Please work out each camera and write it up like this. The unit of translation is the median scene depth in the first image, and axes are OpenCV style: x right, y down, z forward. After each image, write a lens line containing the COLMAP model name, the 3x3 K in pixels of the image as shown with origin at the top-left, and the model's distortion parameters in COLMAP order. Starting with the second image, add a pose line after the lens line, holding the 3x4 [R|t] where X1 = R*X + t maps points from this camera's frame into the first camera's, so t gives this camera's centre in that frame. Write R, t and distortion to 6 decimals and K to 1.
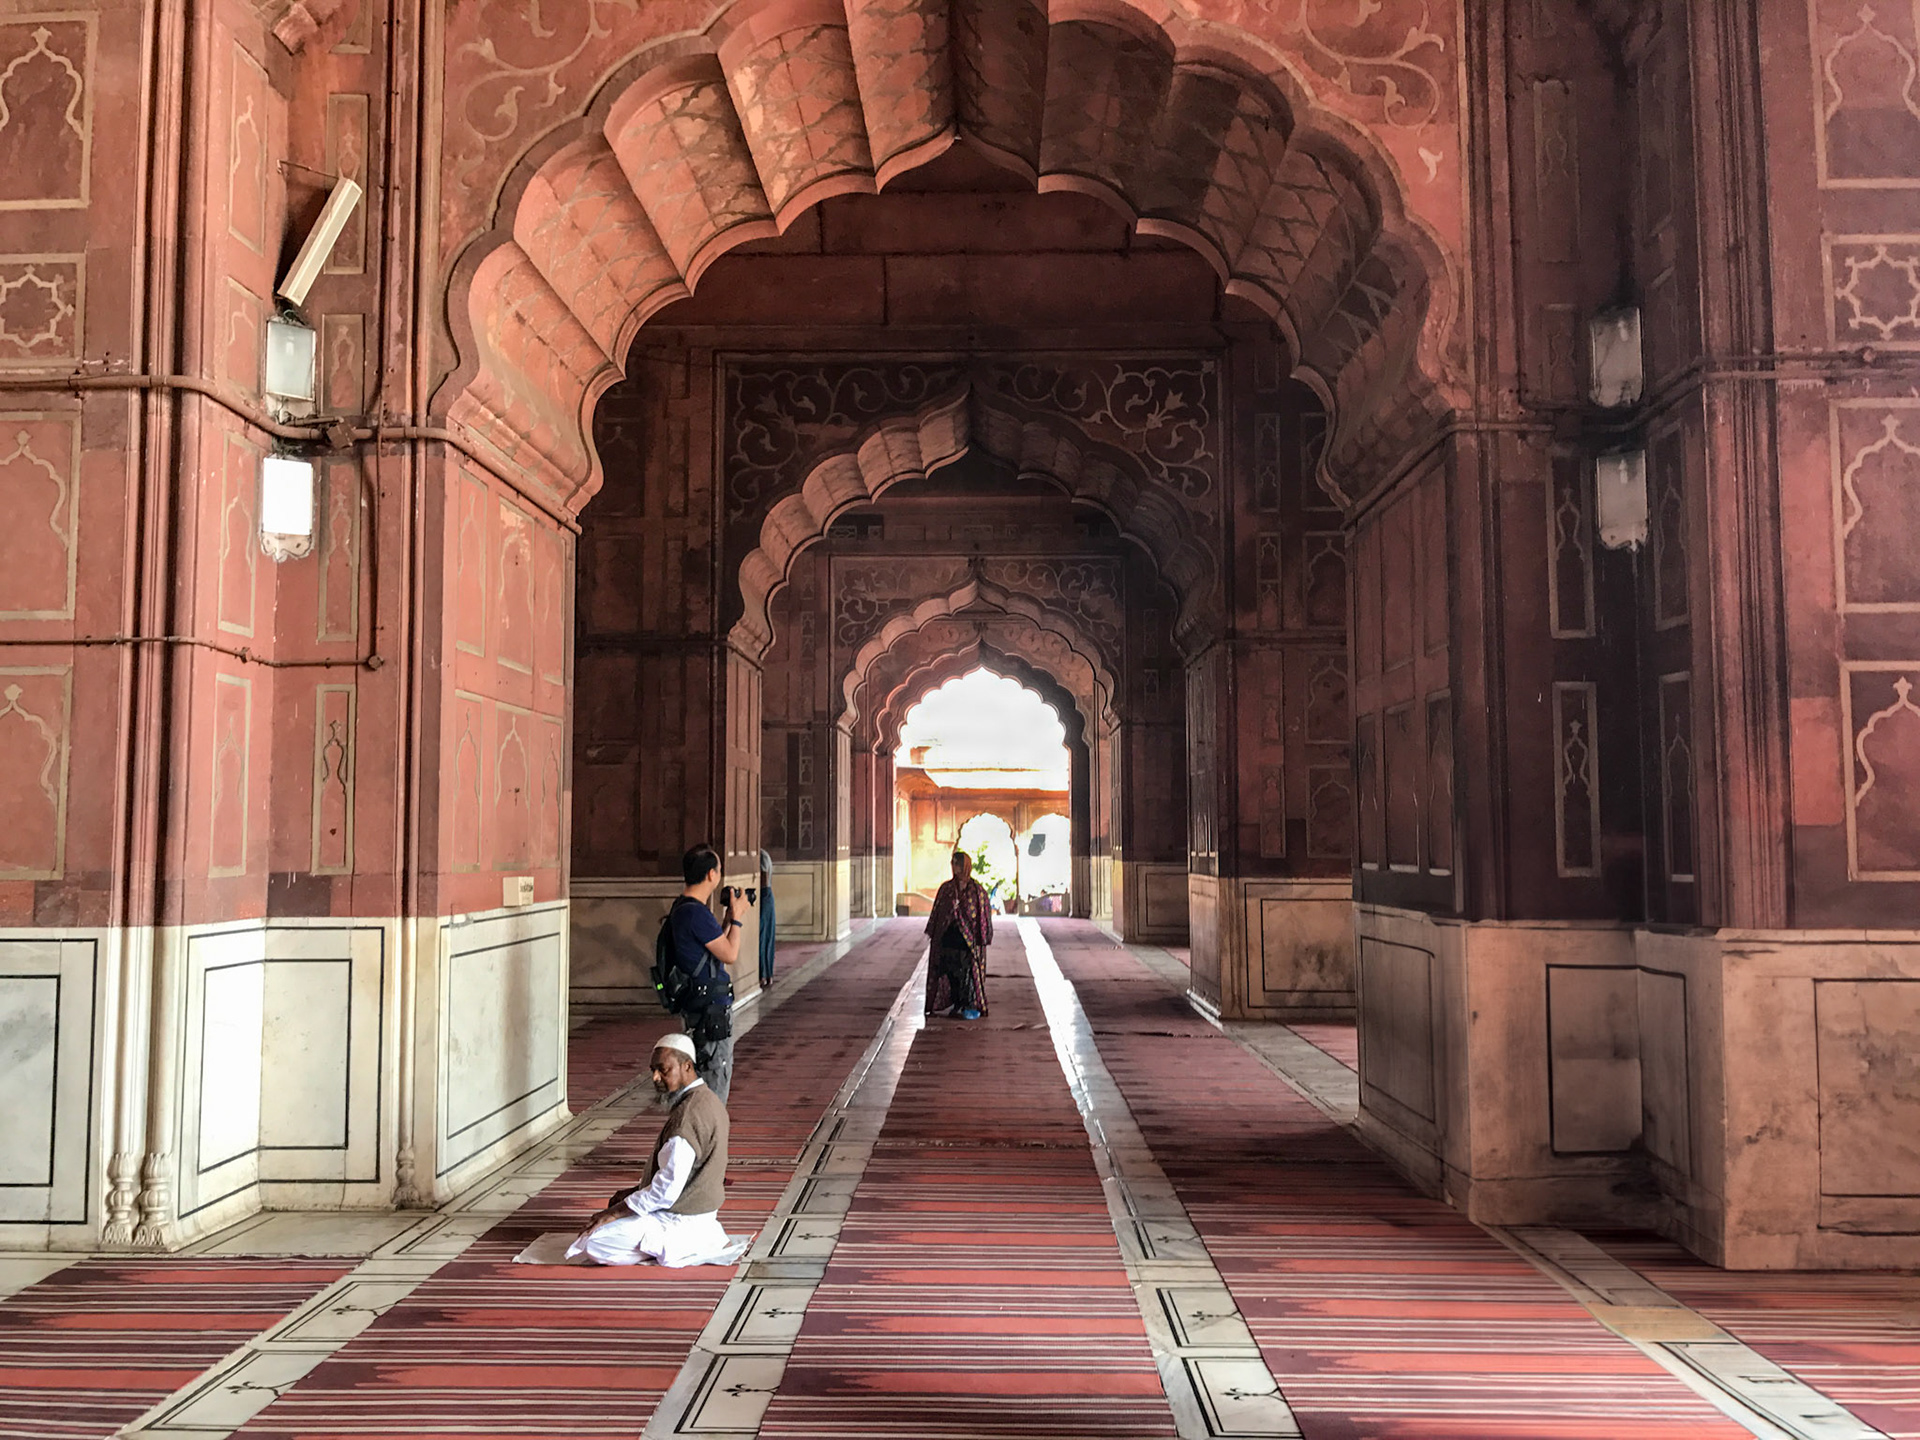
lens RADIAL K [[1549.5, 0, 960.0], [0, 1549.5, 720.0], [0, 0, 1]] dist [-0.083743, 0.114041]
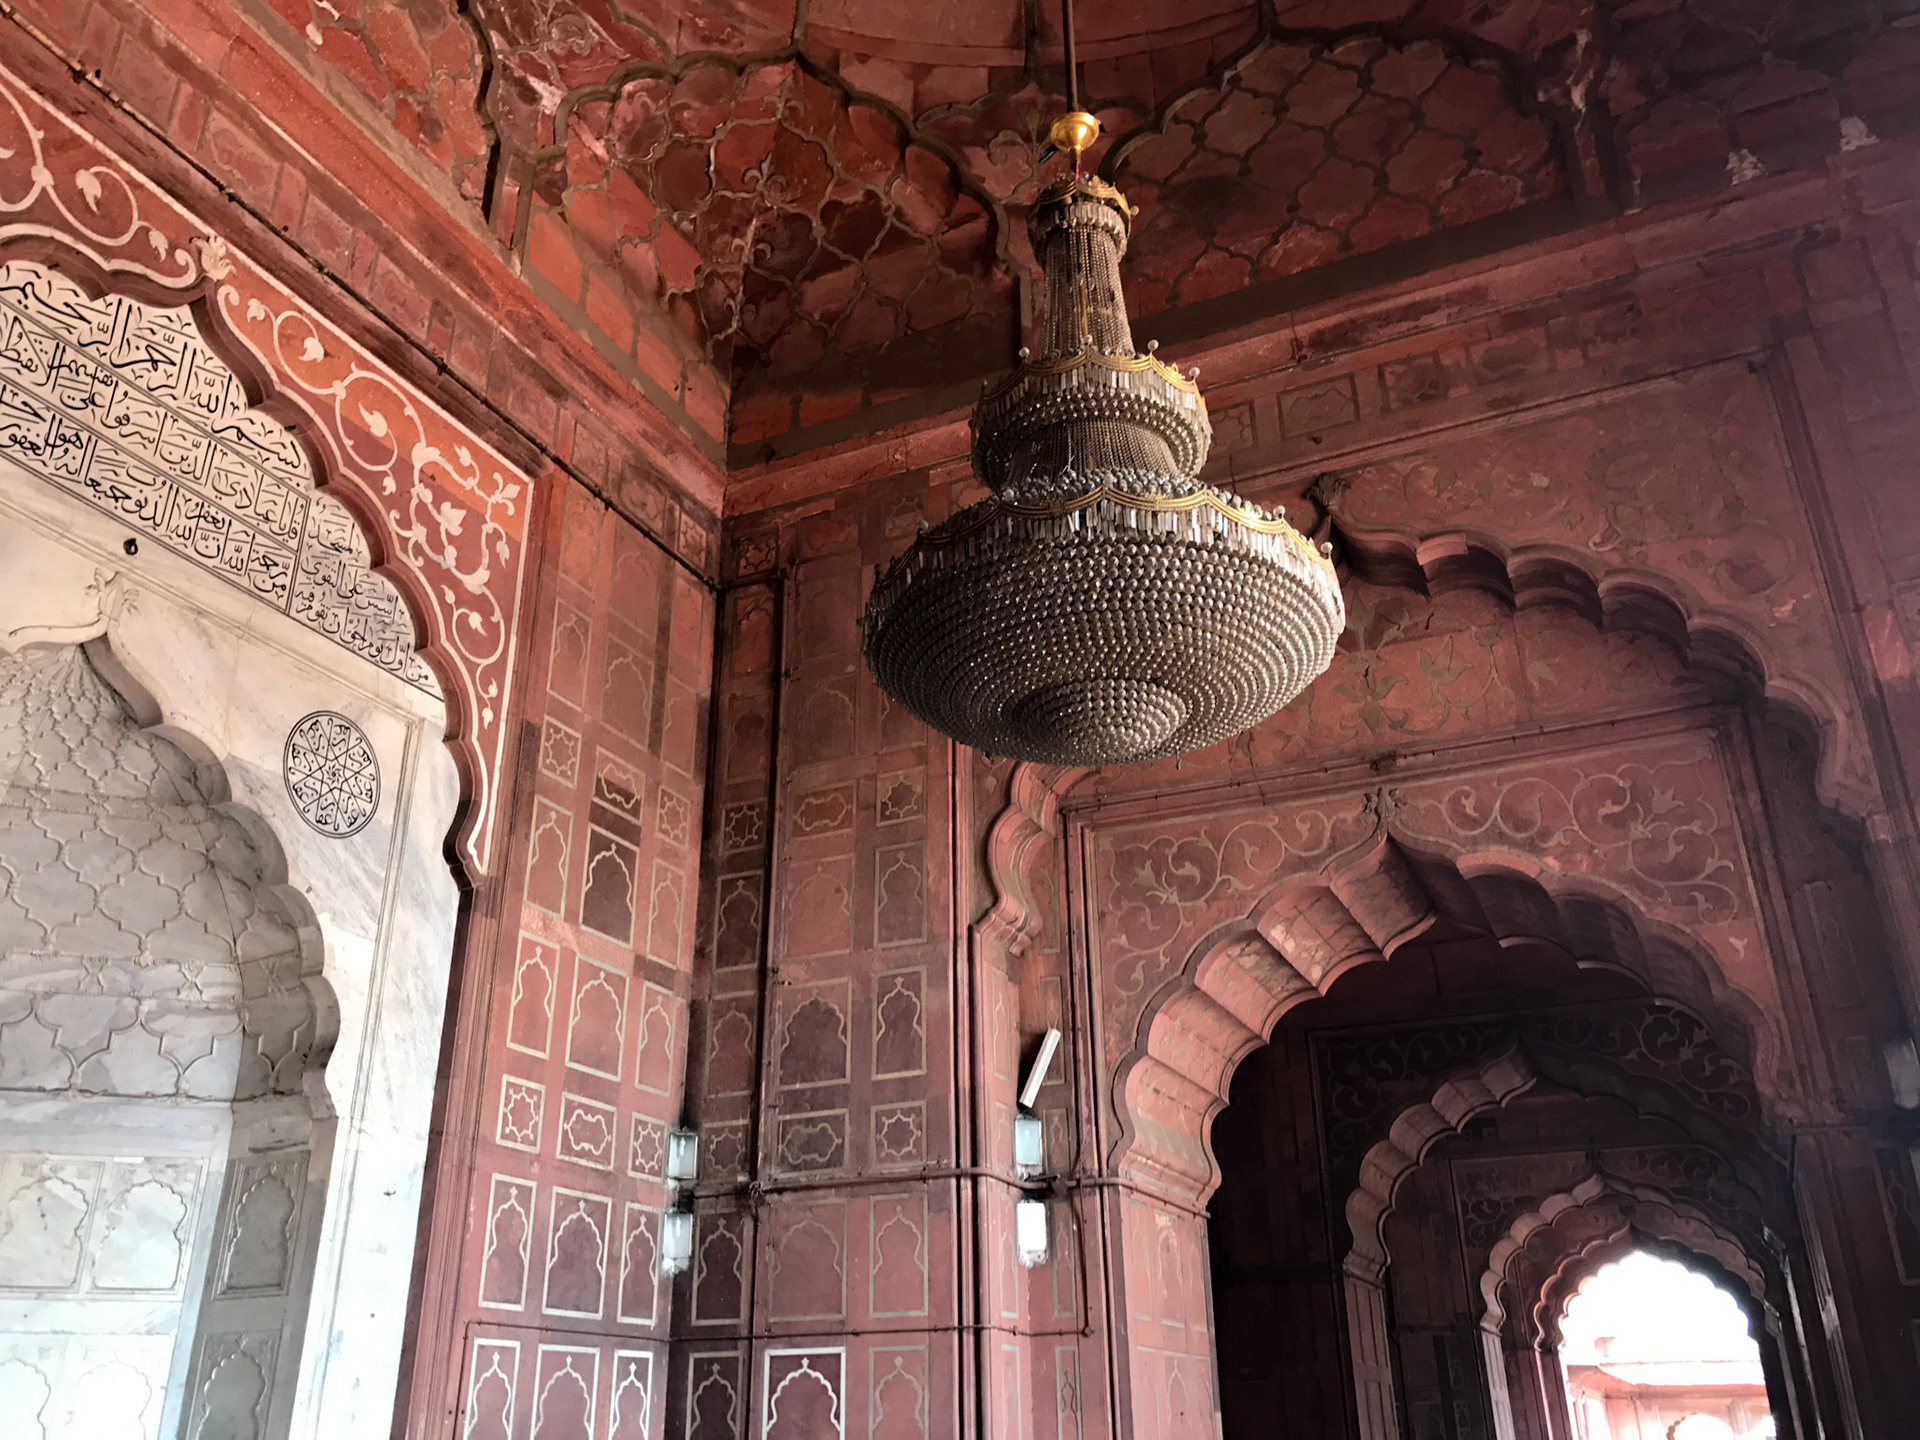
lens RADIAL K [[1572.5, 0, 960.0], [0, 1572.5, 720.0], [0, 0, 1]] dist [0.036211, -0.051554]
pose [[0.913920, -0.172860, -0.367246, 0.216688], [0.036057, 0.935781, -0.350733, -0.059783], [0.404289, 0.307300, 0.861462, -0.681179]]
